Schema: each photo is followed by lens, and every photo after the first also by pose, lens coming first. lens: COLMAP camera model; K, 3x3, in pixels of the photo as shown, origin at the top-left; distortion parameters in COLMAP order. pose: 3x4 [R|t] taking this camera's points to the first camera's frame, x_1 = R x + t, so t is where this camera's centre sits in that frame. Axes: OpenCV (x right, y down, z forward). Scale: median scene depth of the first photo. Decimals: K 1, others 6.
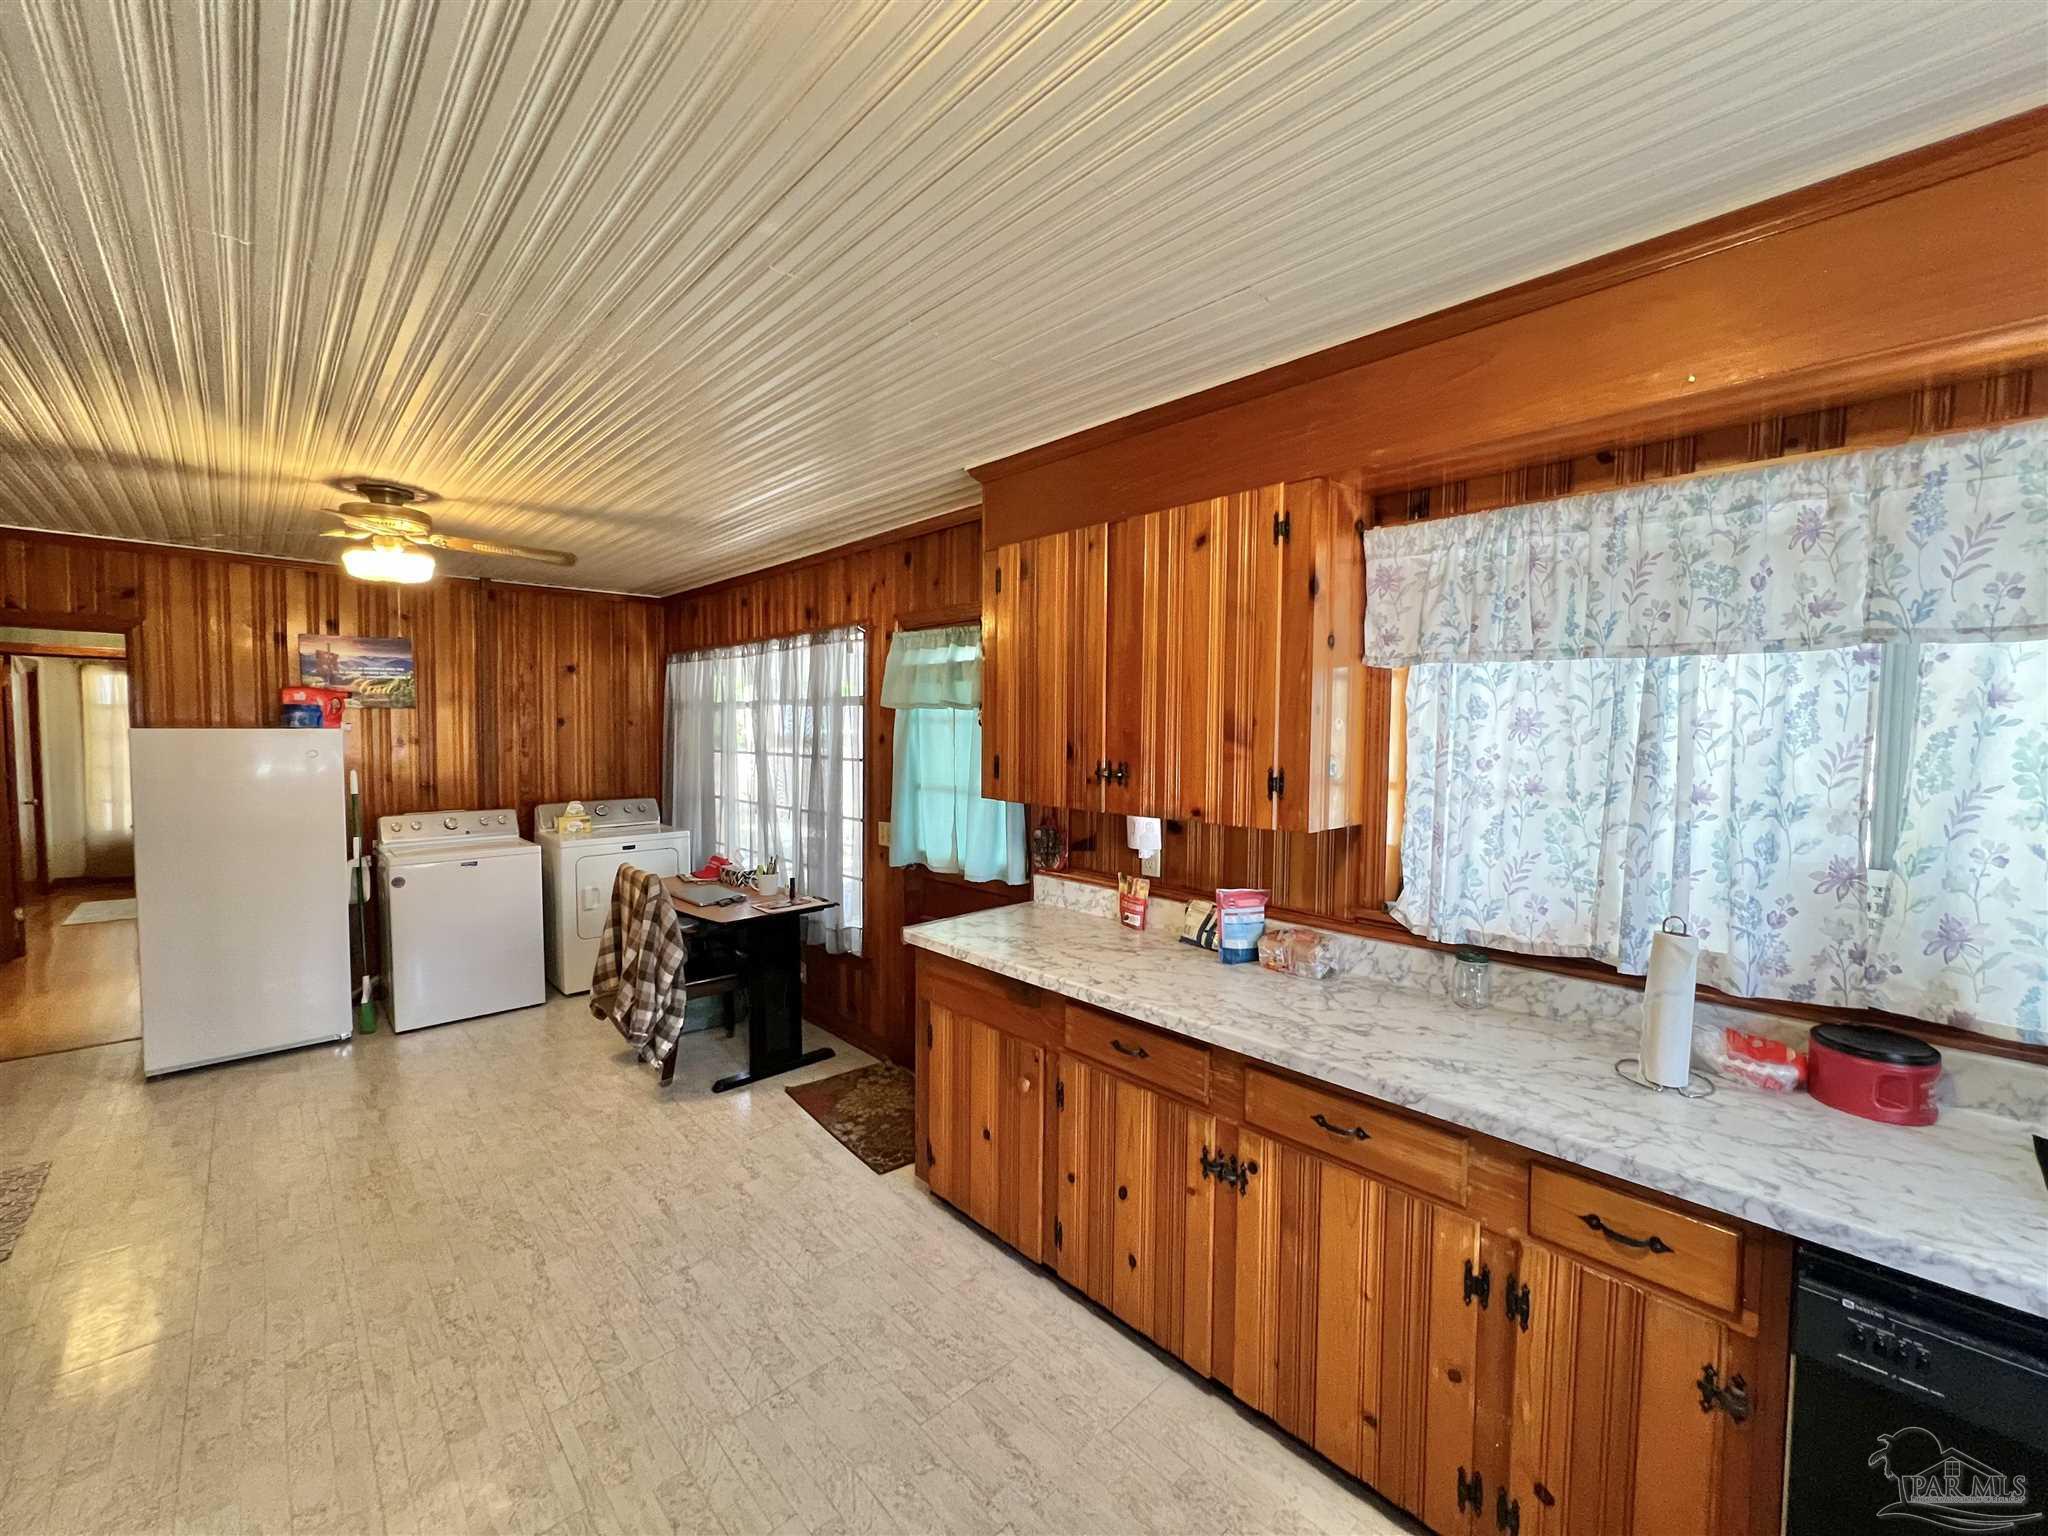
lens RADIAL K [[817.4, 0, 1029.3], [0, 817.4, 767.2], [0, 0, 1]] dist [-0.004289, 0.002064]
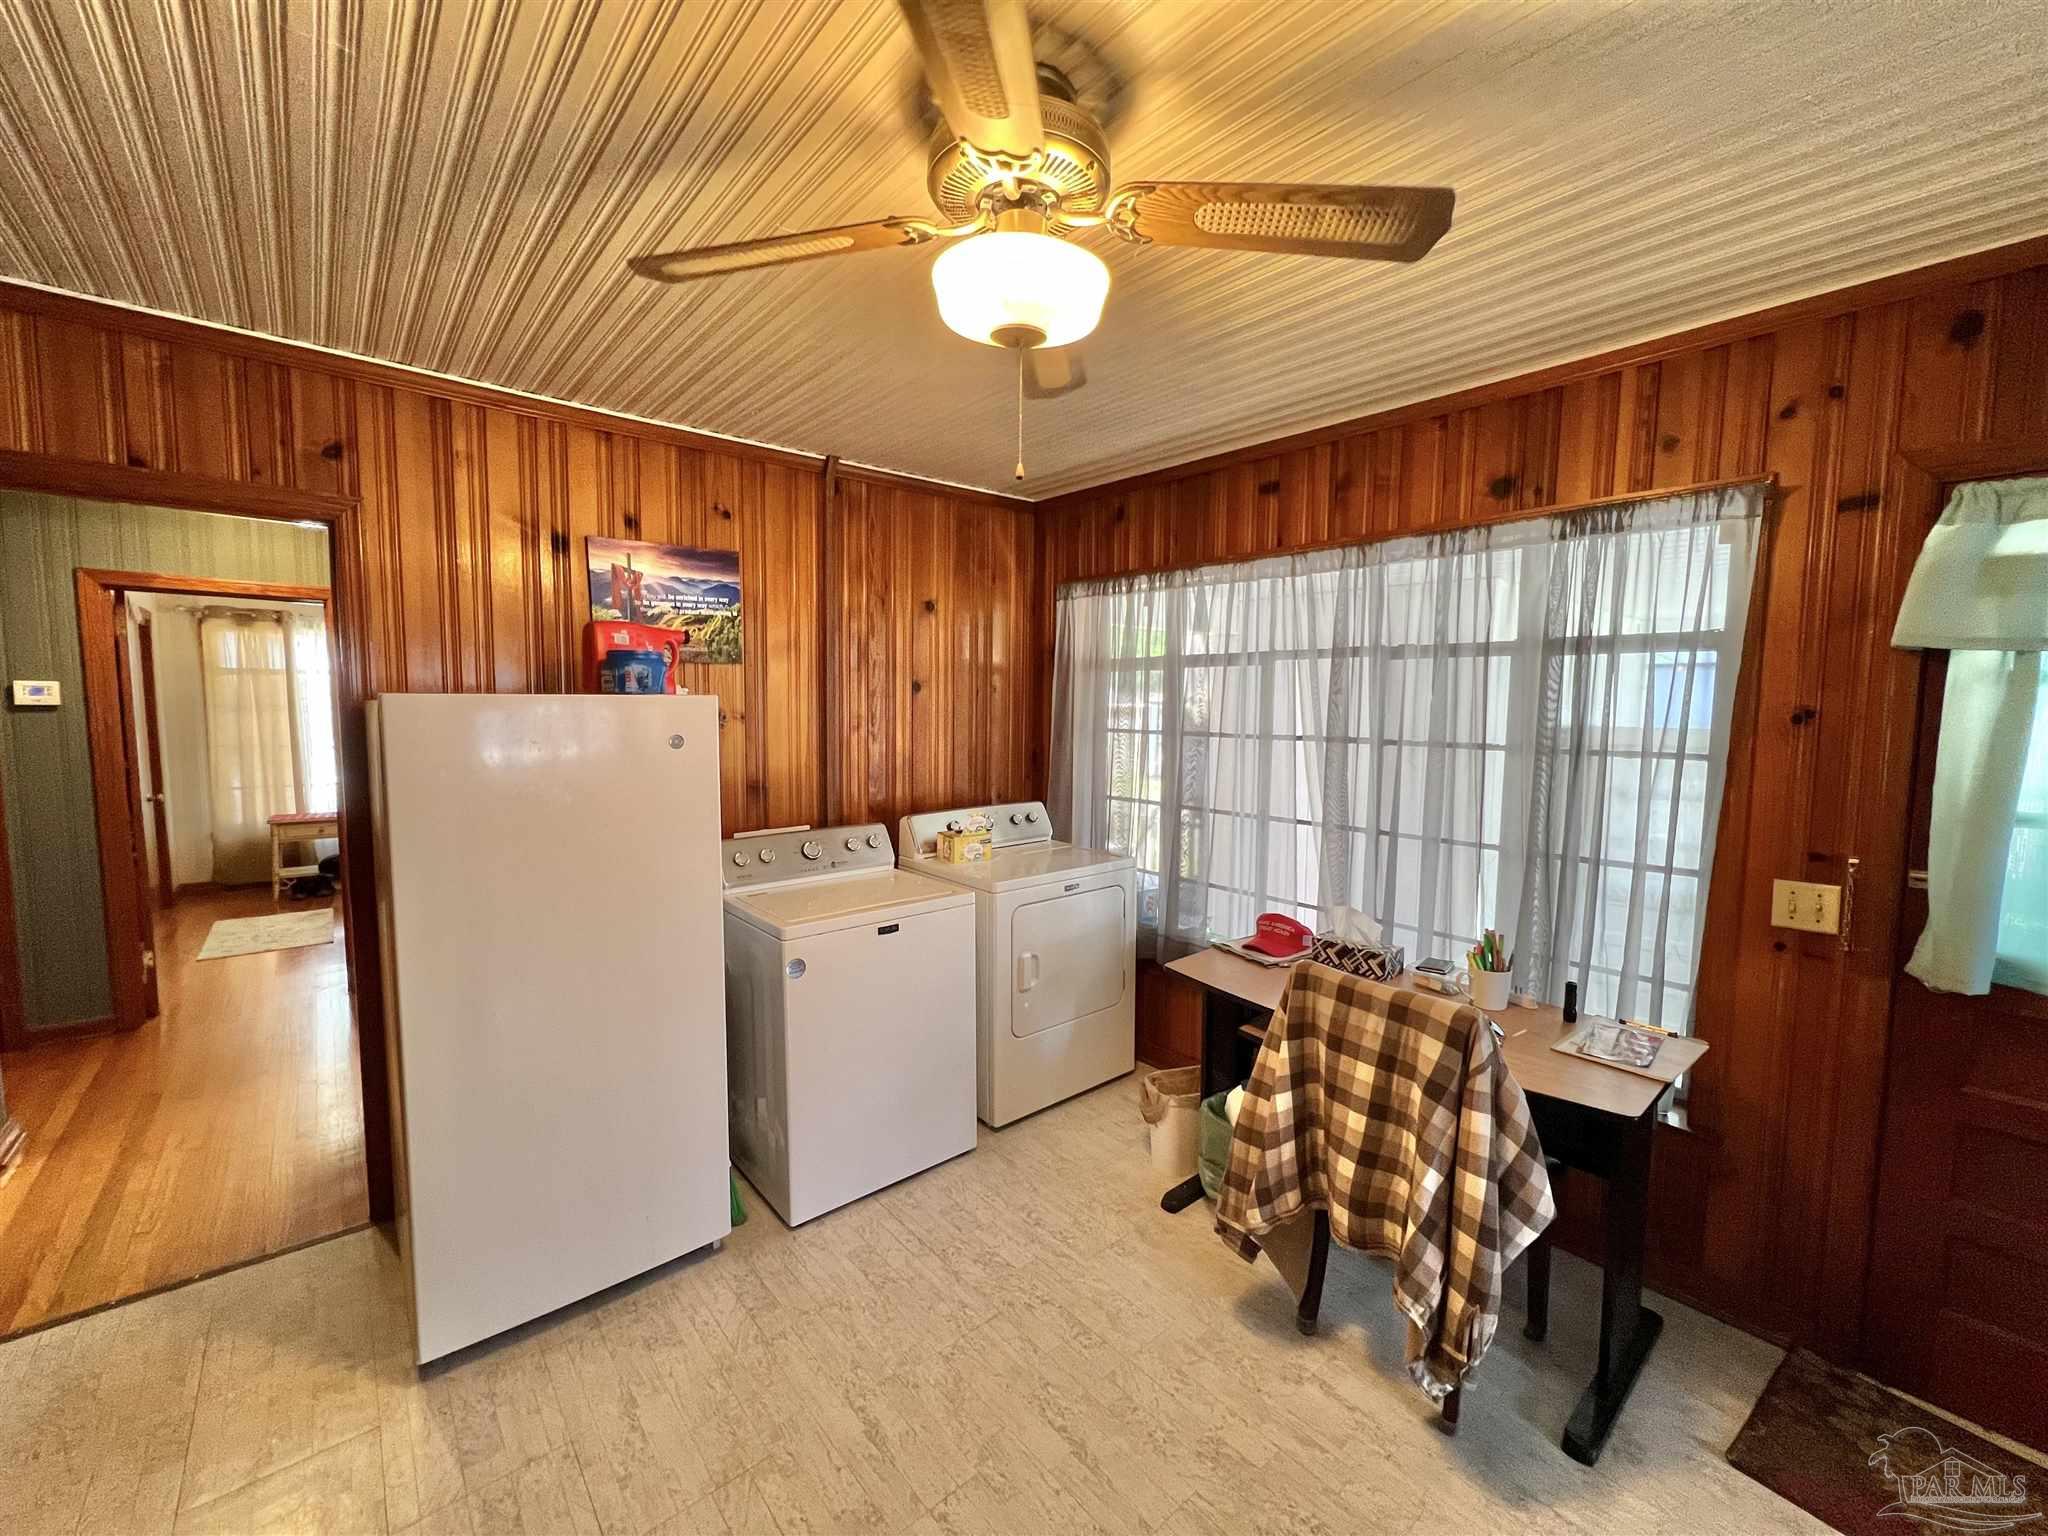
lens RADIAL K [[817.4, 0, 1026.3], [0, 817.4, 769.8], [0, 0, 1]] dist [-0.004289, 0.002064]
pose [[0.998734, 0.004917, -0.050071, -0.510491], [-0.003090, 0.999329, 0.036496, -0.015118], [0.050217, -0.036295, 0.998079, 0.389832]]
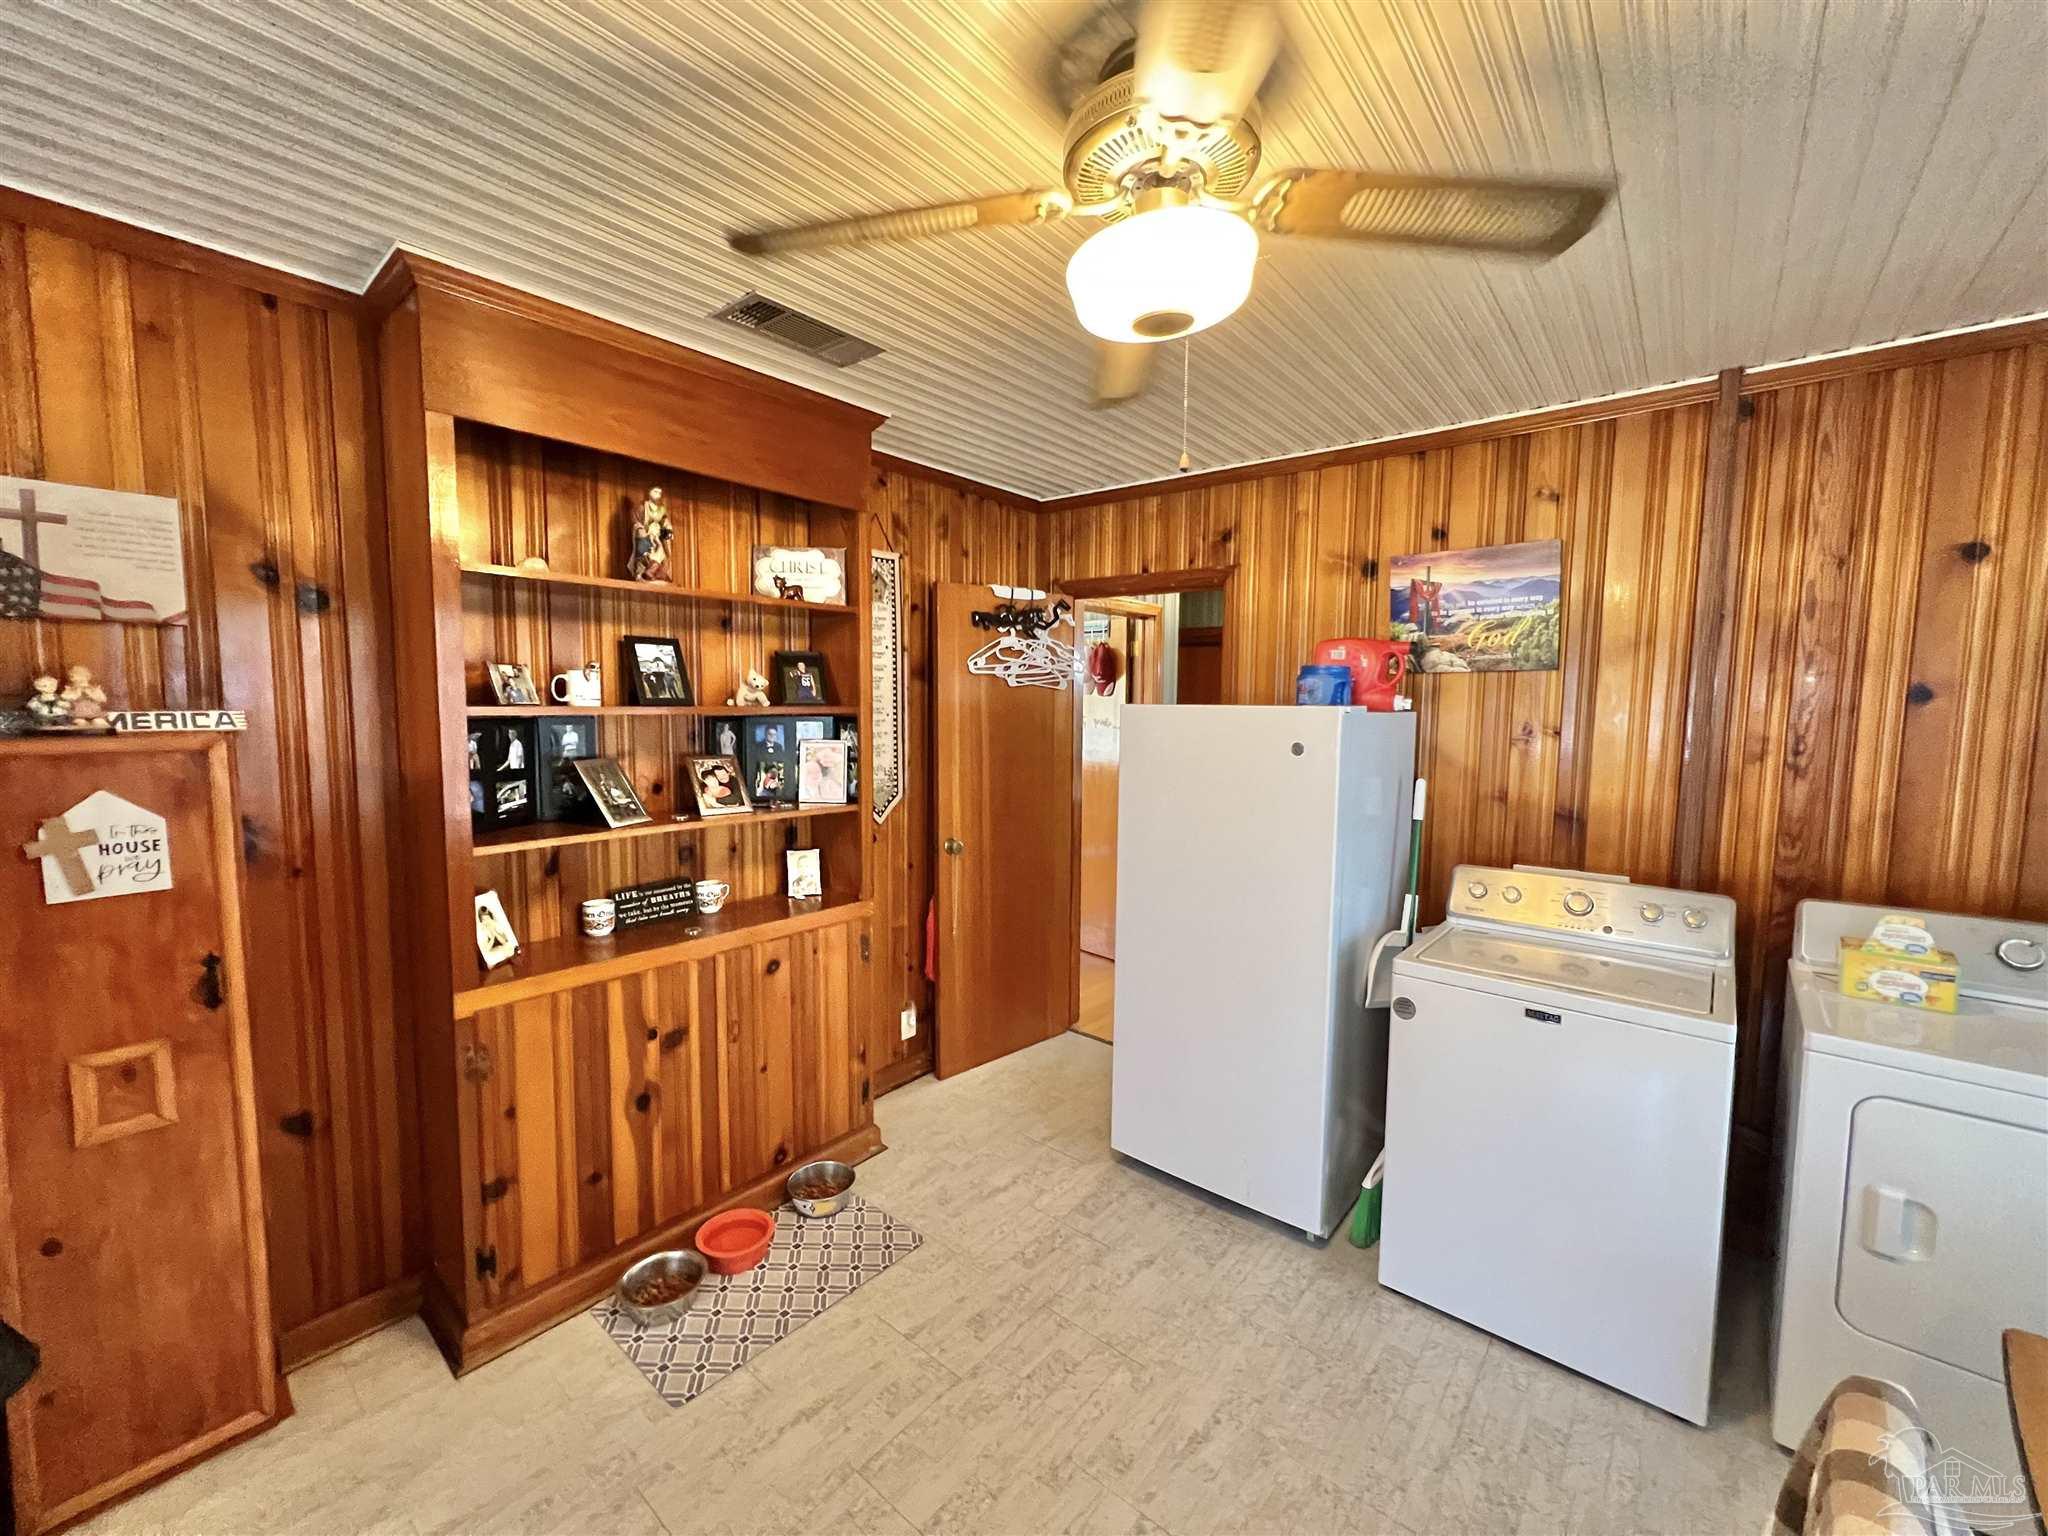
lens RADIAL K [[817.4, 0, 1012.0], [0, 817.4, 769.4], [0, 0, 1]] dist [-0.004289, 0.002064]
pose [[0.107804, 0.081025, -0.990865, -0.264955], [-0.058700, 0.995453, 0.075014, -0.027511], [0.992438, 0.050077, 0.112070, 0.601389]]
